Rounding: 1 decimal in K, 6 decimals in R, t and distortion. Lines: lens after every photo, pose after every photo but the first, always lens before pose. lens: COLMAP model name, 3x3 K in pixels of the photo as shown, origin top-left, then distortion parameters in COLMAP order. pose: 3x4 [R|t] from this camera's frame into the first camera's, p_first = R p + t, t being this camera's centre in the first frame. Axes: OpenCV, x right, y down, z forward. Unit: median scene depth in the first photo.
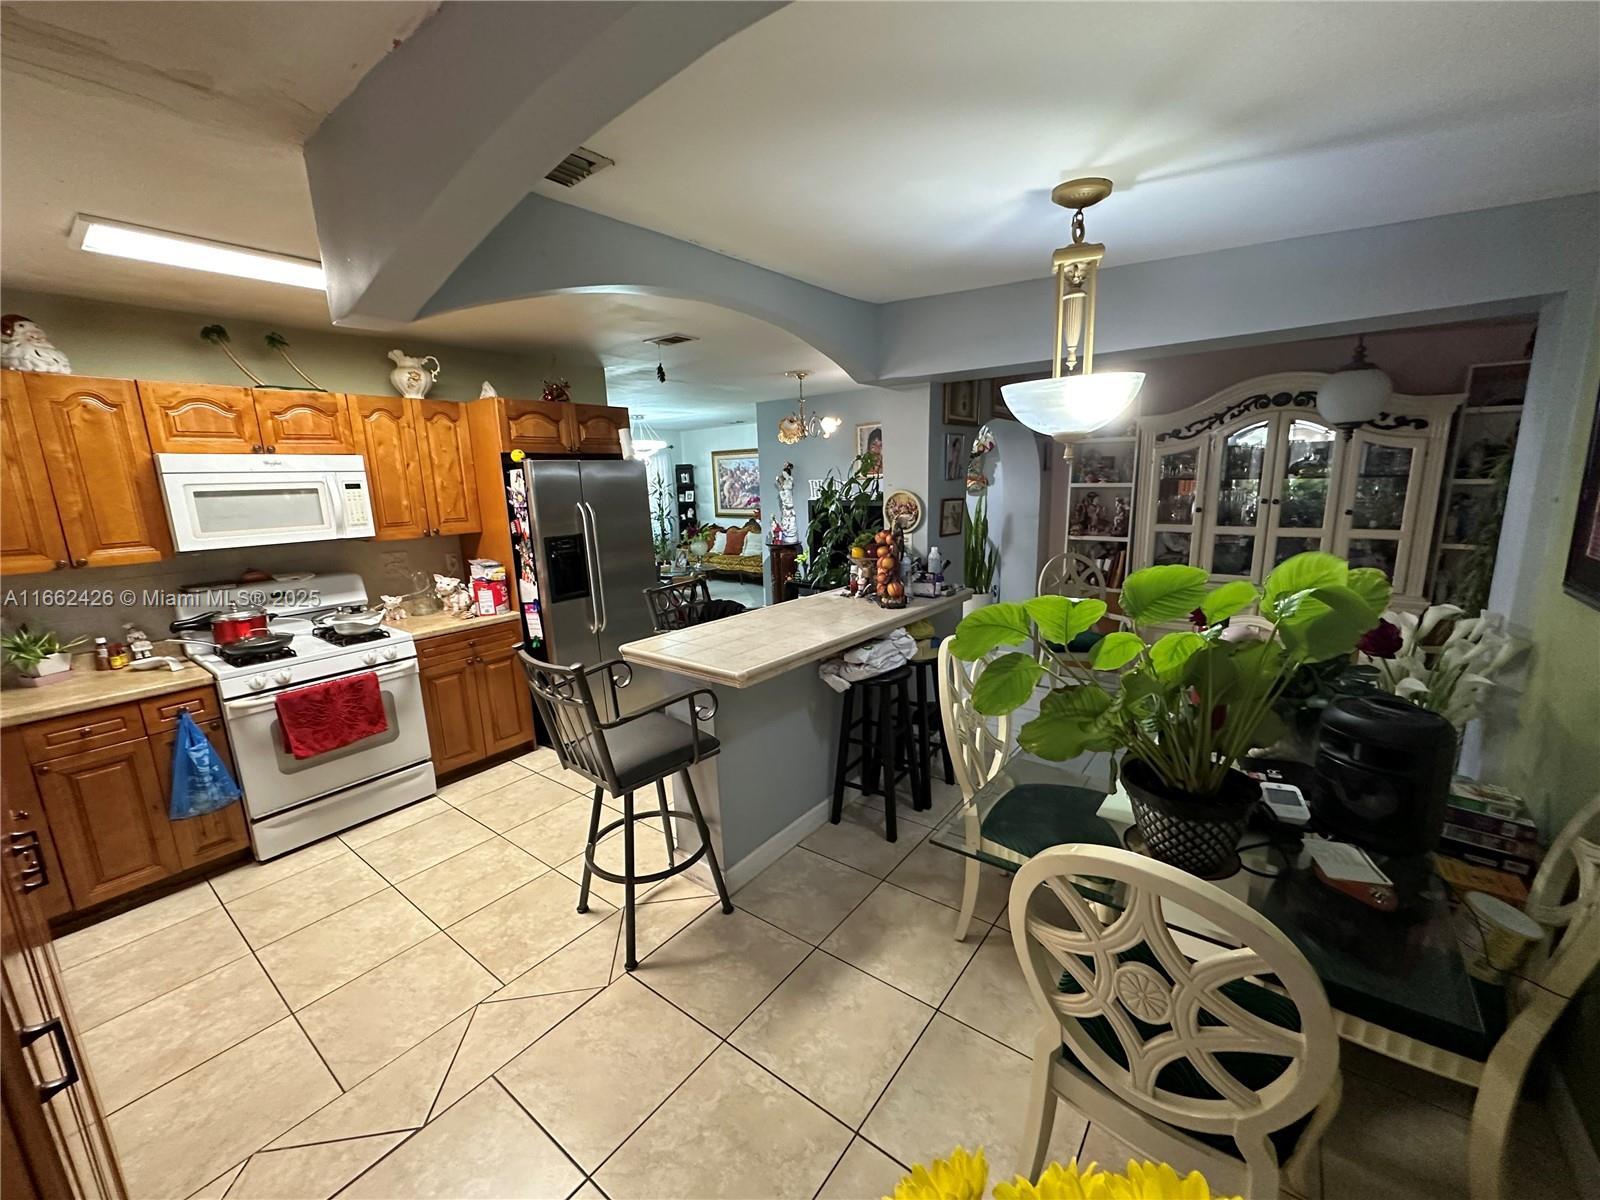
lens RADIAL K [[638.6, 0, 800.5], [0, 638.6, 601.5], [0, 0, 1]] dist [-0.001504, 0.000576]
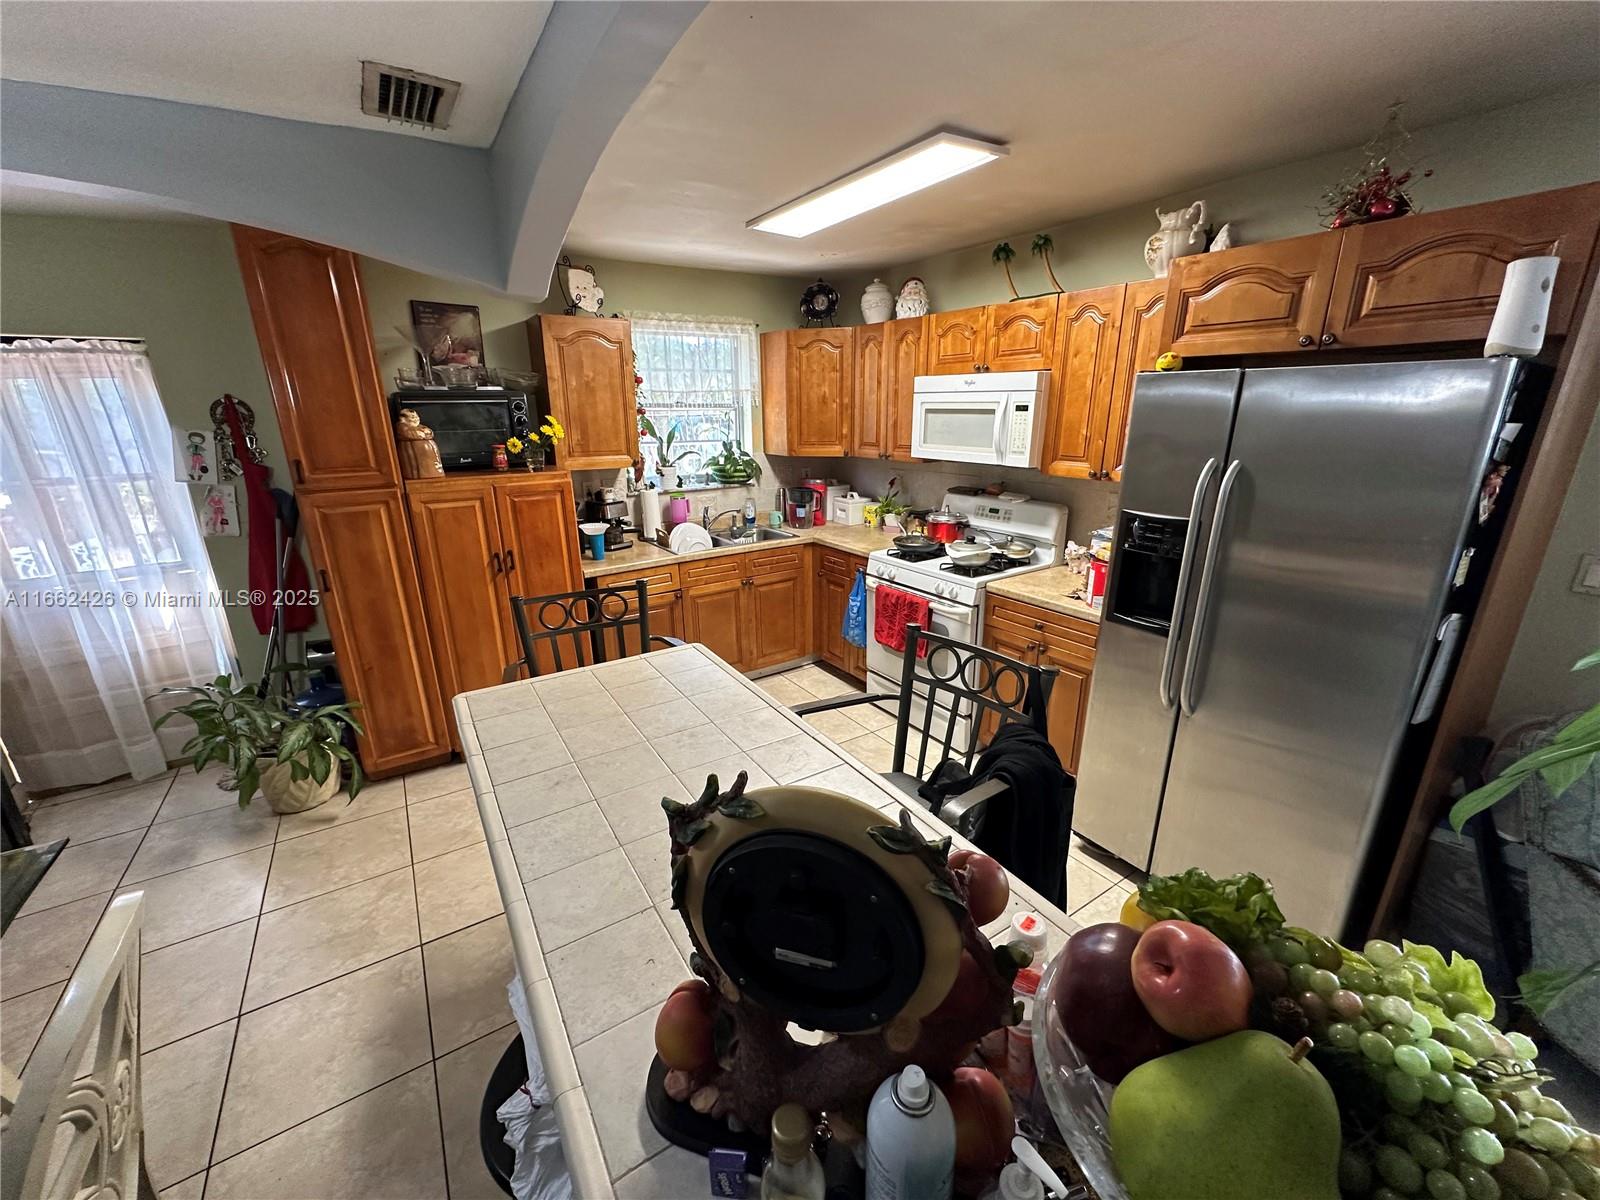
lens RADIAL K [[638.6, 0, 807.0], [0, 638.6, 605.2], [0, 0, 1]] dist [-0.001504, 0.000576]
pose [[-0.321898, 0.321319, -0.890582, 0.291815], [-0.162489, 0.907942, 0.386313, -0.244421], [0.932727, 0.269063, -0.240054, 1.090546]]
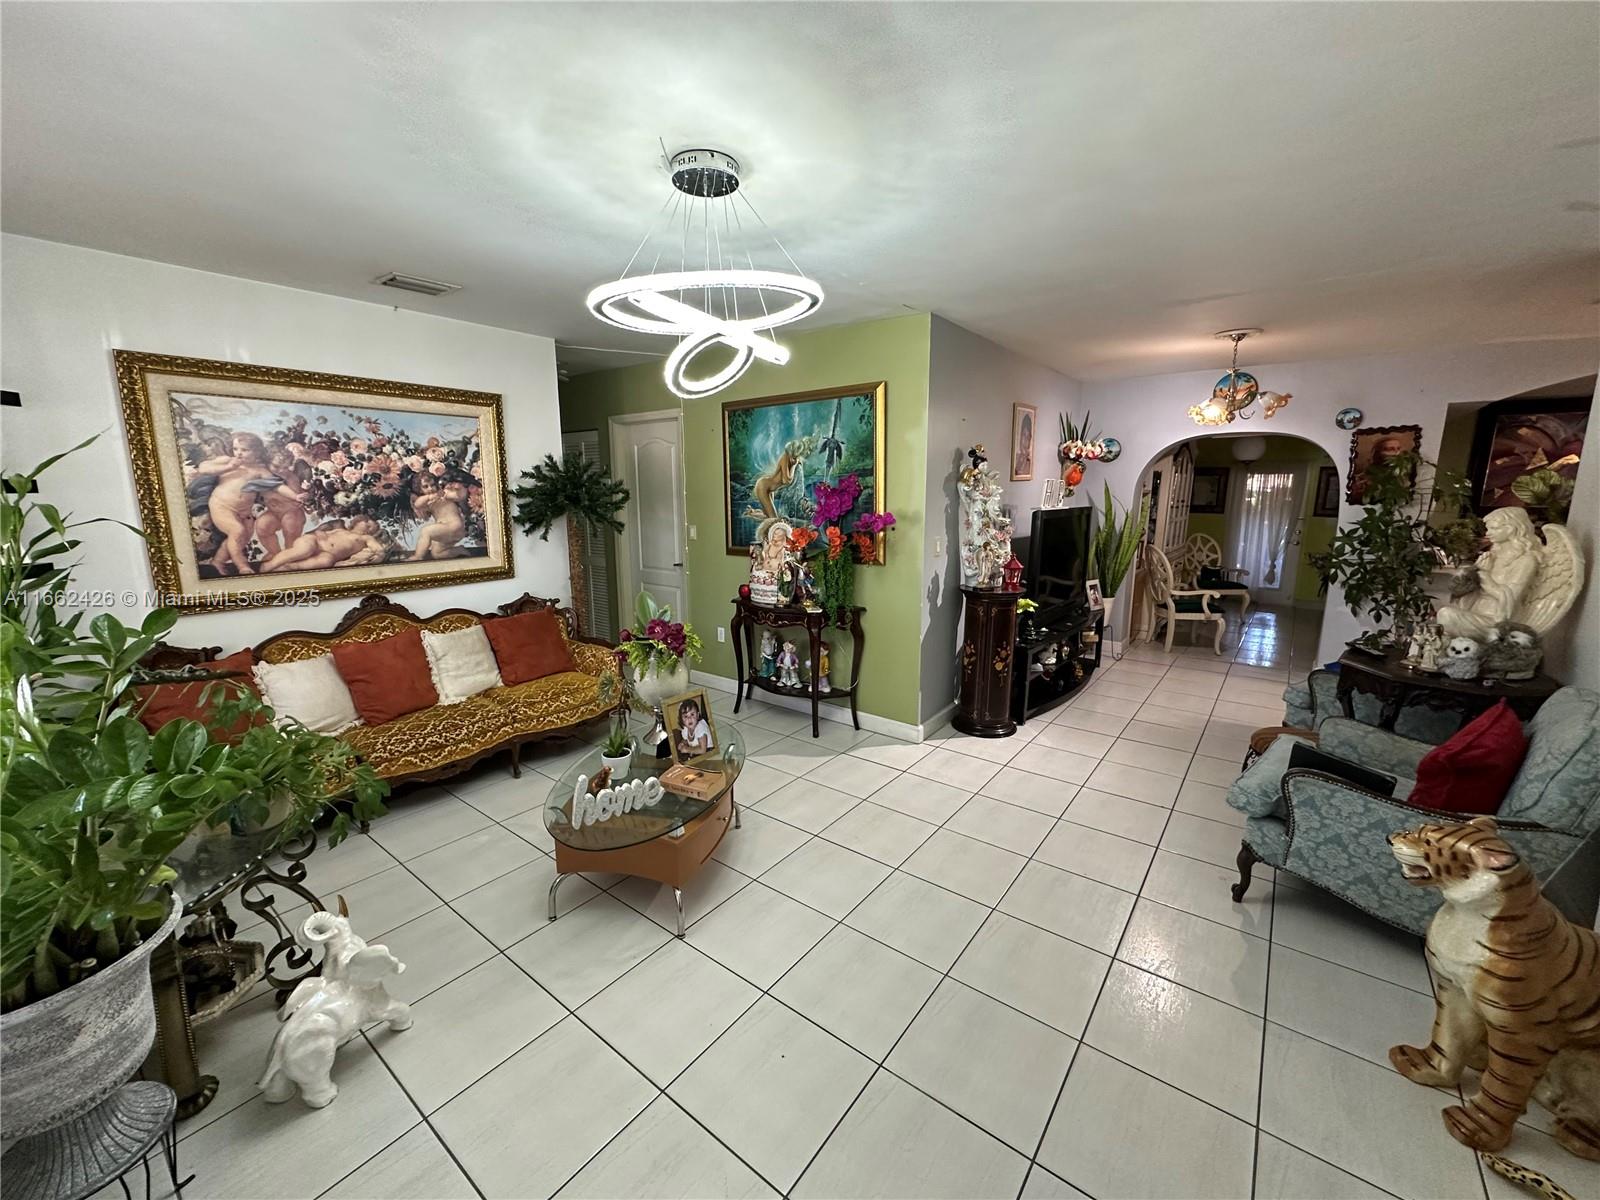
lens RADIAL K [[638.6, 0, 799.0], [0, 638.6, 598.4], [0, 0, 1]] dist [-0.001504, 0.000576]
pose [[0.011207, -0.141945, 0.989811, -1.475591], [0.194828, 0.971212, 0.137072, -0.484668], [-0.980773, 0.191306, 0.038539, 2.881000]]
